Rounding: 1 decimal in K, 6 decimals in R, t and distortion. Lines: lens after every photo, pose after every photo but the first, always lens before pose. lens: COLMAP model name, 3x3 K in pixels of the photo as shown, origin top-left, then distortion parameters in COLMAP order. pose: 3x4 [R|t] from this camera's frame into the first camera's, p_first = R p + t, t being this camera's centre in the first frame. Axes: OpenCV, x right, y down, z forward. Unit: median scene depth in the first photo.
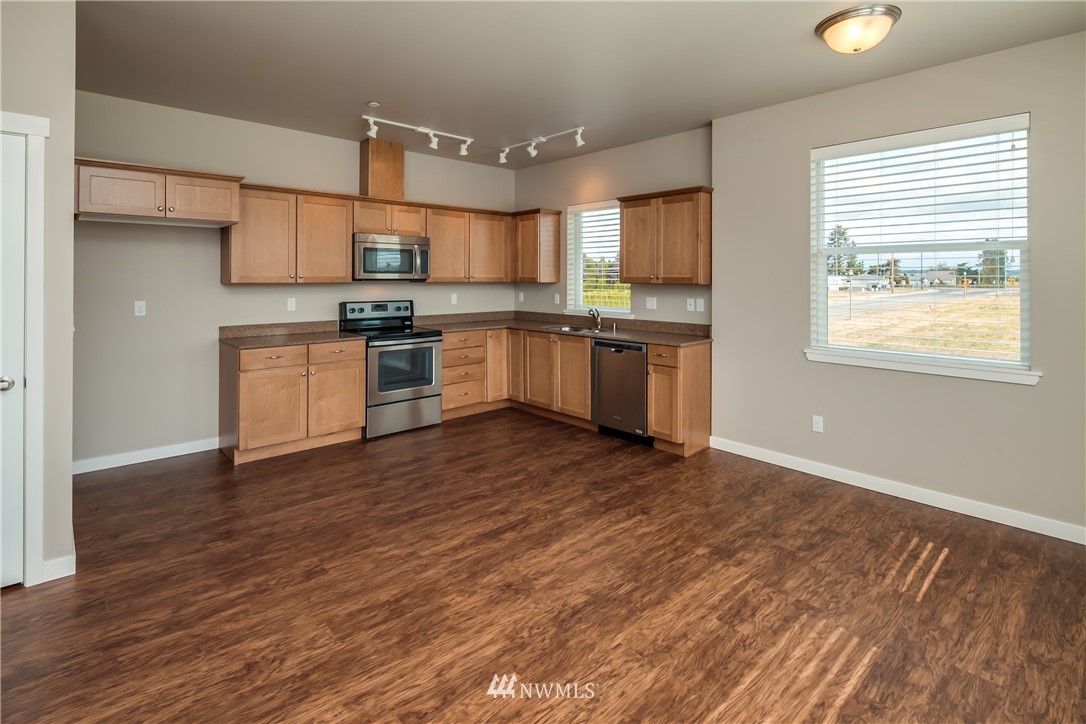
lens RADIAL K [[528.4, 0, 528.7], [0, 528.4, 293.8], [0, 0, 1]] dist [0.008040, -0.005699]
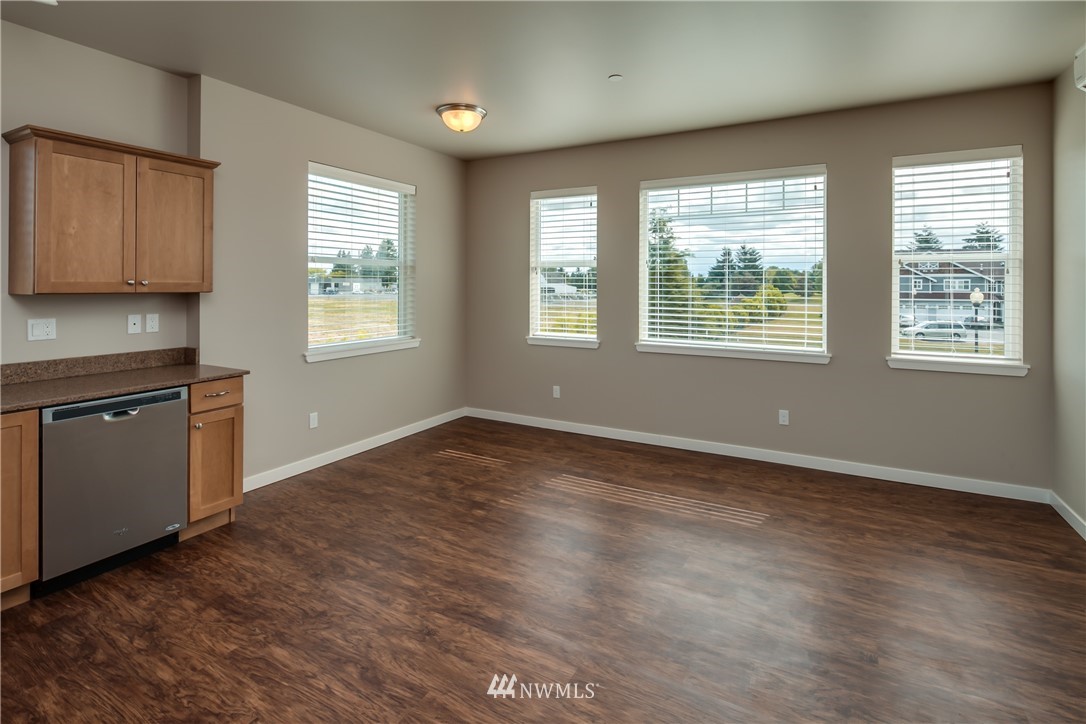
lens RADIAL K [[528.4, 0, 549.6], [0, 528.4, 291.0], [0, 0, 1]] dist [0.008040, -0.005699]
pose [[-0.322597, -0.016174, 0.946398, -0.728537], [0.027293, 0.999279, 0.026381, -0.035866], [-0.946143, 0.034340, -0.321923, 1.051420]]
